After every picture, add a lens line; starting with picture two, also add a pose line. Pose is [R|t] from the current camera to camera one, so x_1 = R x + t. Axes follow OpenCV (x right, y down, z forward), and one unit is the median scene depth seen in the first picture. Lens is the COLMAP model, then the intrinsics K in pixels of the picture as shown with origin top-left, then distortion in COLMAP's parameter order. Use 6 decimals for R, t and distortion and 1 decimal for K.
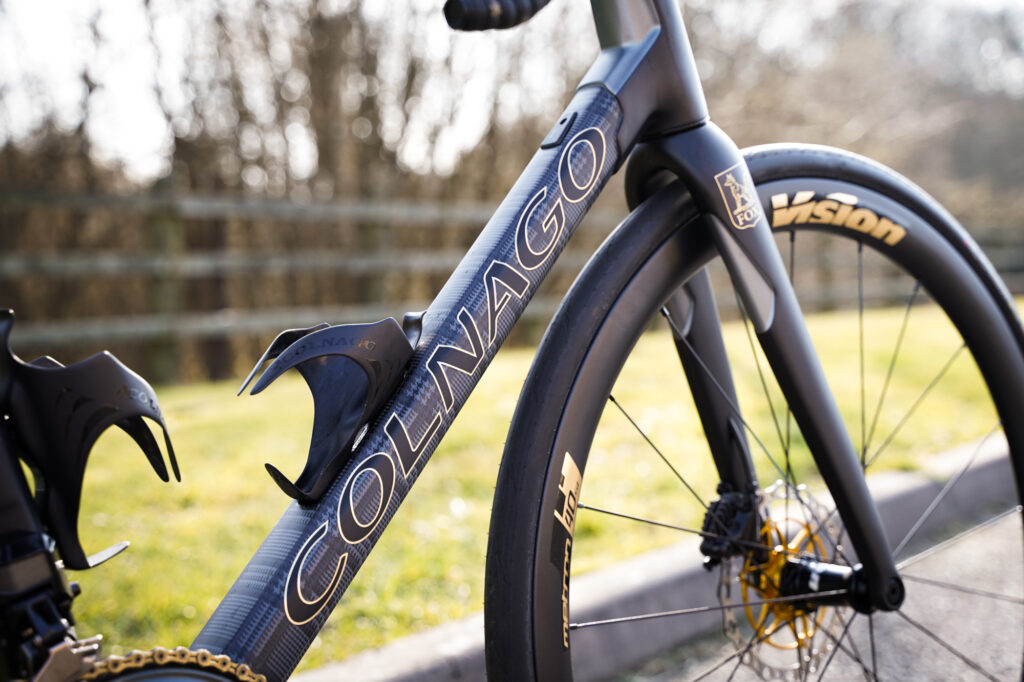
lens RADIAL K [[1723.9, 0, 514.2], [0, 1723.9, 342.6], [0, 0, 1]] dist [0.192035, 0.000000]
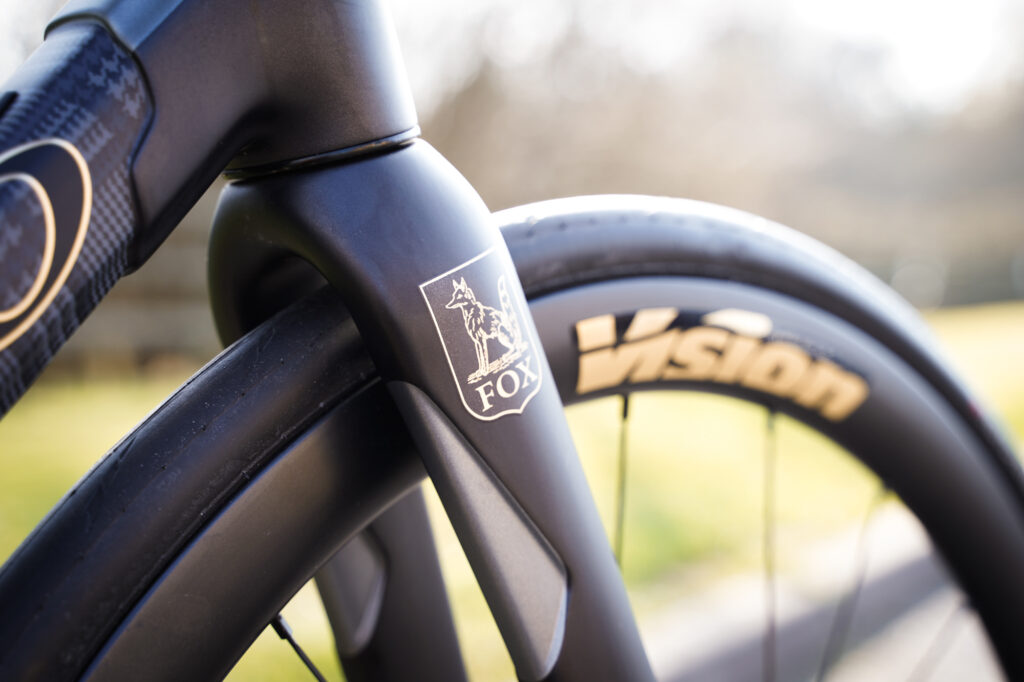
lens RADIAL K [[1723.9, 0, 511.1], [0, 1723.9, 339.6], [0, 0, 1]] dist [0.192035, 0.000000]
pose [[0.996609, 0.038452, 0.072743, 0.104324], [-0.038393, 0.999260, -0.002211, -0.080410], [-0.072774, -0.000590, 0.997348, 0.594391]]
